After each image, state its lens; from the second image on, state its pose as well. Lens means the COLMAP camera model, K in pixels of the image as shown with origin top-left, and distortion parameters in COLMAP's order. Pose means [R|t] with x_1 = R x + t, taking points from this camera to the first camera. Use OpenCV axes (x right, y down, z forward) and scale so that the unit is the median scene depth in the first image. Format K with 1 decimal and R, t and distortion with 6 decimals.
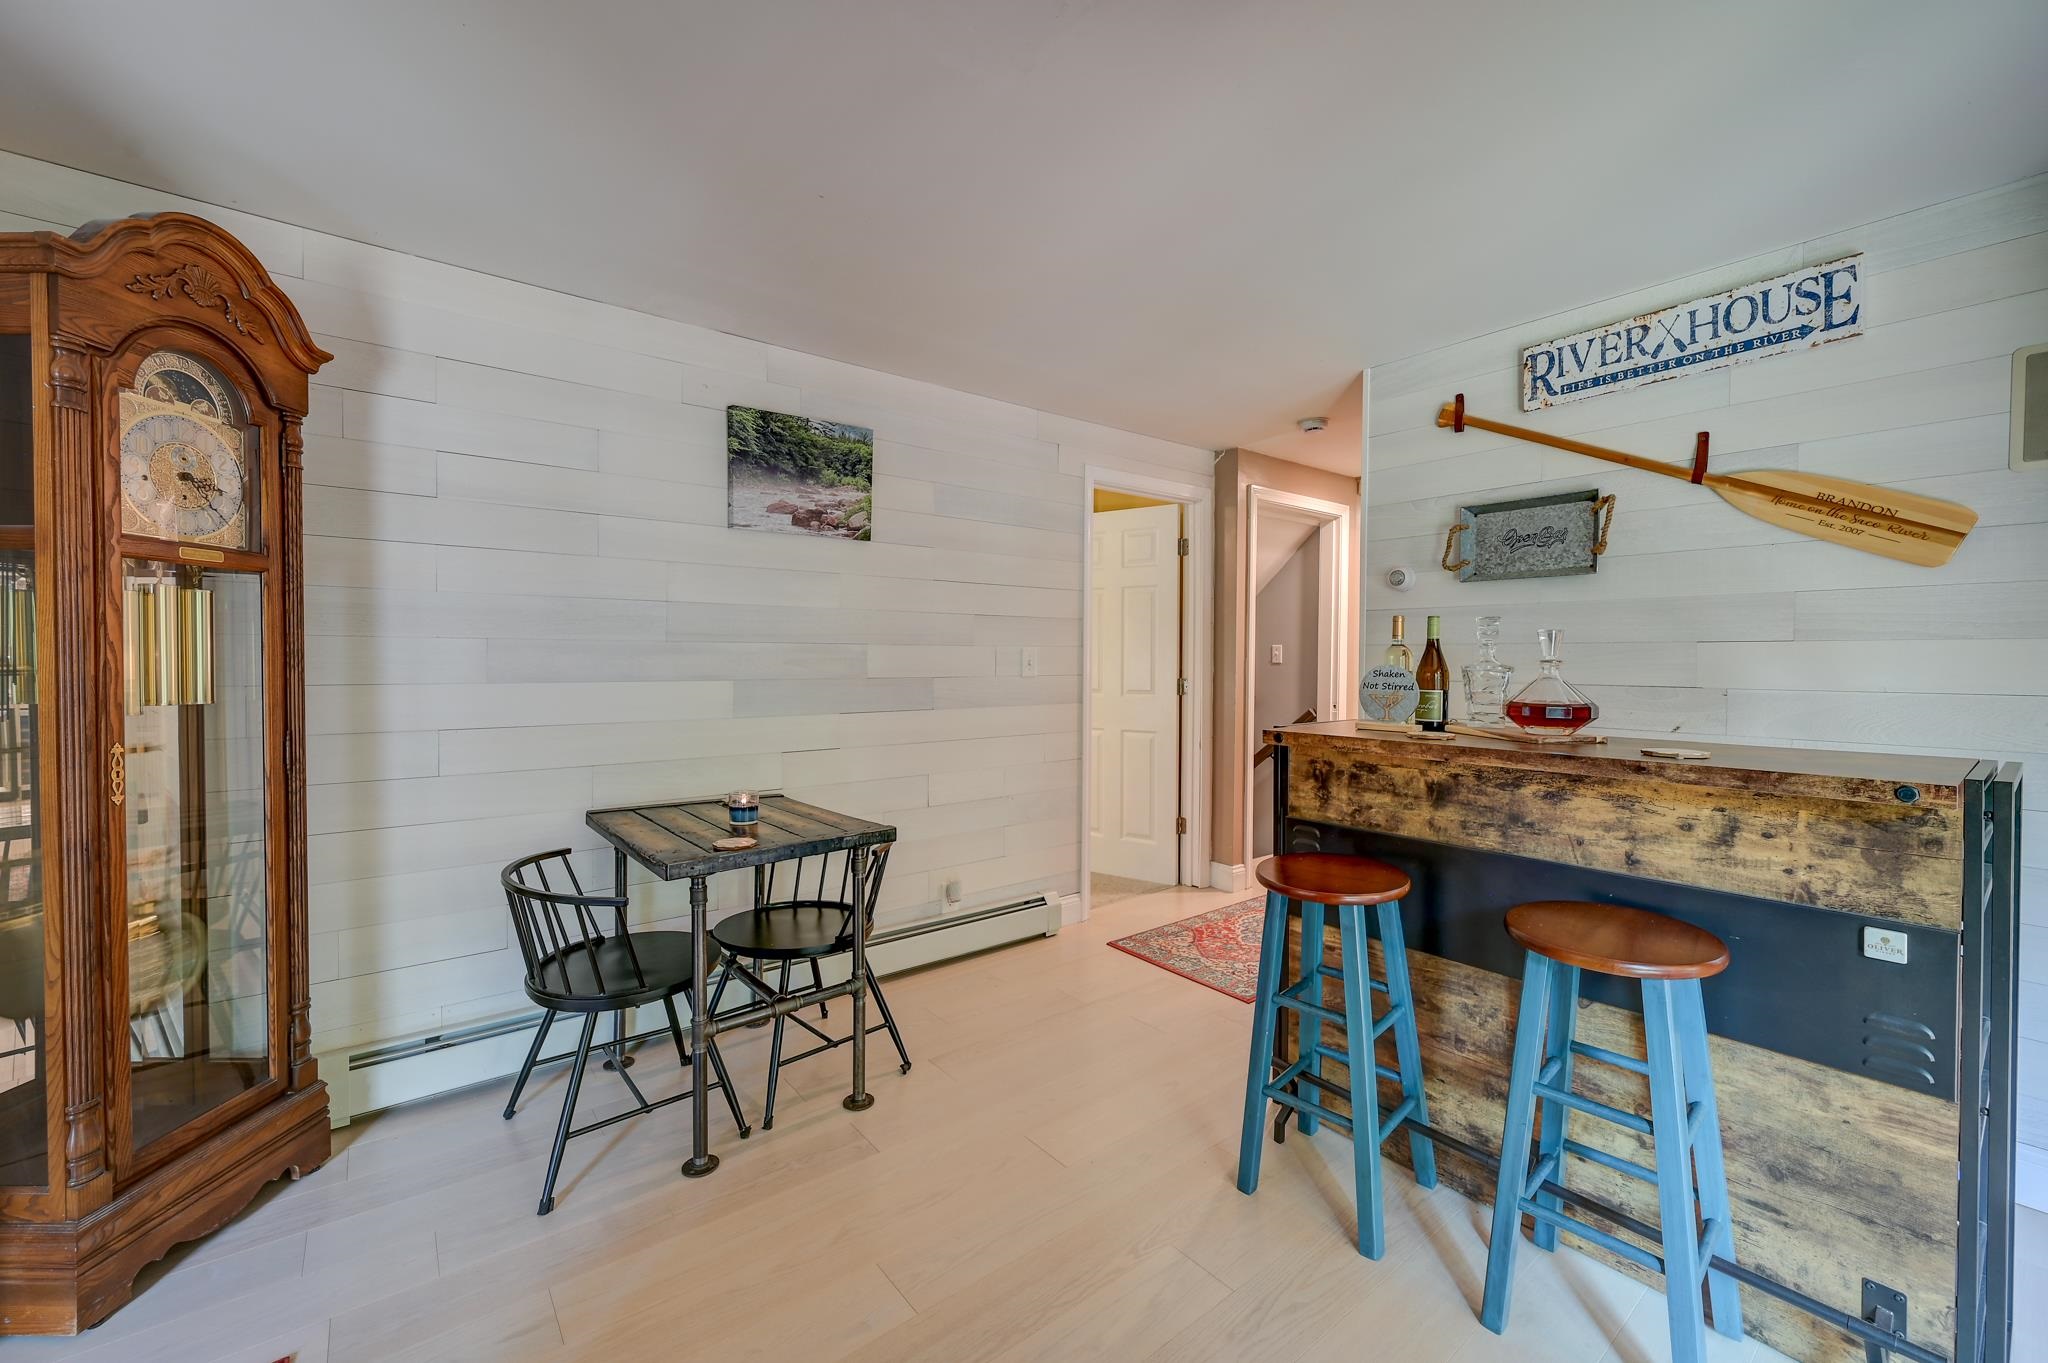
lens RADIAL K [[814.9, 0, 1022.4], [0, 814.9, 674.4], [0, 0, 1]] dist [0.001454, 0.000042]
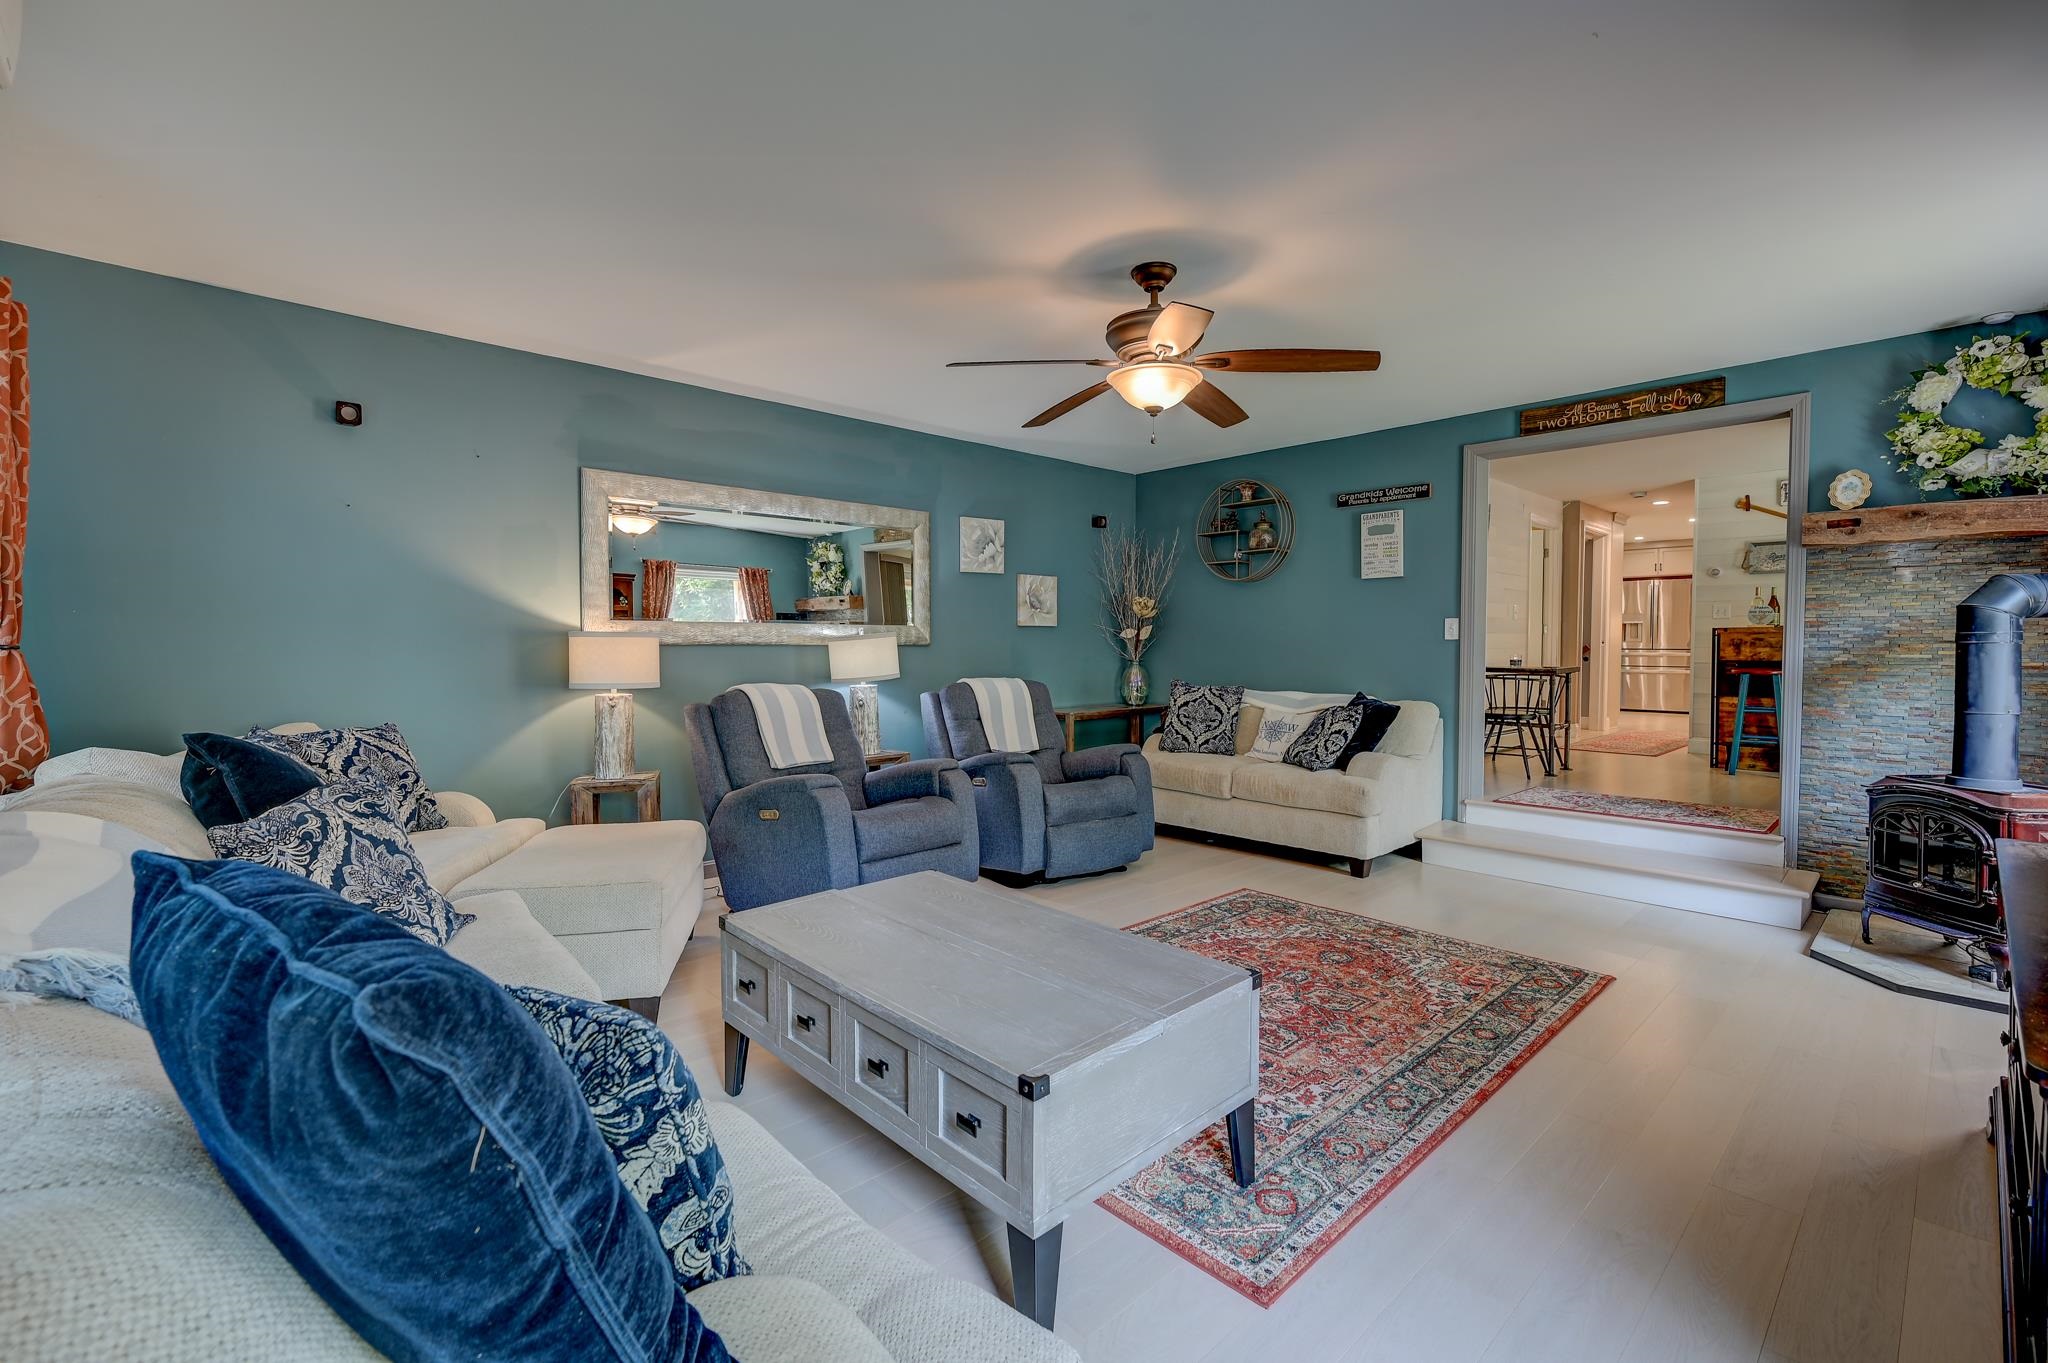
lens RADIAL K [[899.1, 0, 1039.5], [0, 899.1, 671.3], [0, 0, 1]] dist [-0.001781, 0.000005]
pose [[0.995676, -0.002807, 0.092849, -2.311936], [0.002290, 0.999981, 0.005677, 0.195678], [-0.092864, -0.005440, 0.995664, -1.855049]]
